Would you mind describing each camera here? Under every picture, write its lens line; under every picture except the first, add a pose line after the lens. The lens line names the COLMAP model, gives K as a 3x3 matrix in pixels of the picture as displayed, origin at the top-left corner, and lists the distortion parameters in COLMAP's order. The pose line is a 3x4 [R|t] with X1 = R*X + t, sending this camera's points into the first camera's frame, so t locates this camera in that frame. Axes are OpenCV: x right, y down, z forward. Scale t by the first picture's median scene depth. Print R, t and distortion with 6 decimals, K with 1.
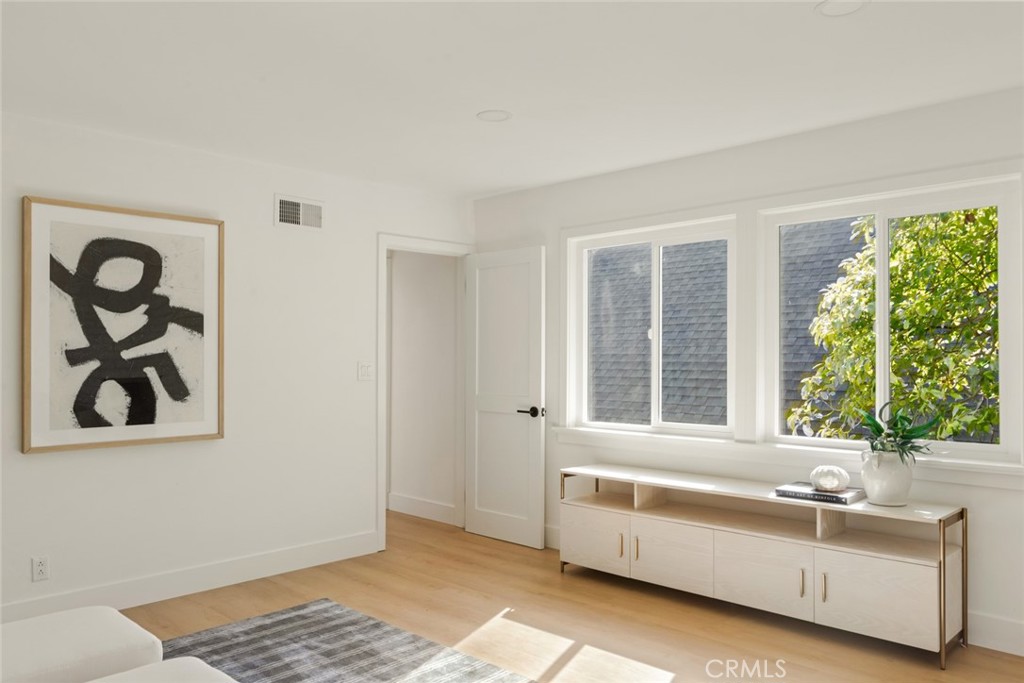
lens RADIAL K [[735.7, 0, 512.0], [0, 735.7, 341.5], [0, 0, 1]] dist [-0.007970, 0.001177]
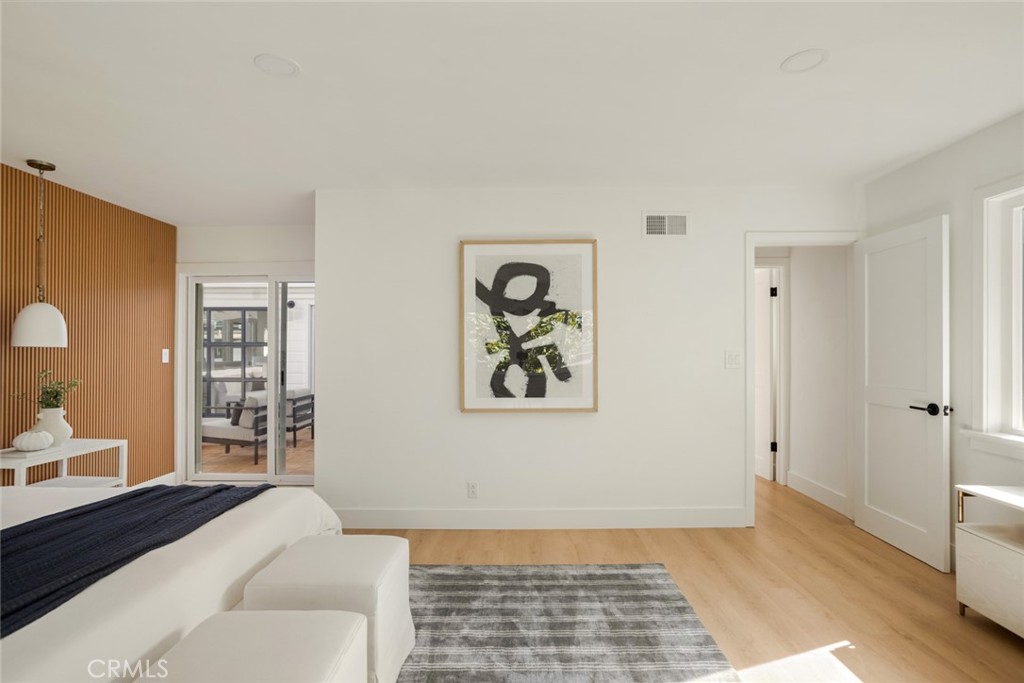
lens RADIAL K [[505.6, 0, 512.0], [0, 505.6, 341.5], [0, 0, 1]] dist [-0.066369, 0.046736]
pose [[0.697260, -0.013942, -0.716683, 0.133379], [0.018670, 0.999825, -0.001287, 0.010104], [0.716575, -0.012483, 0.697398, 0.318692]]
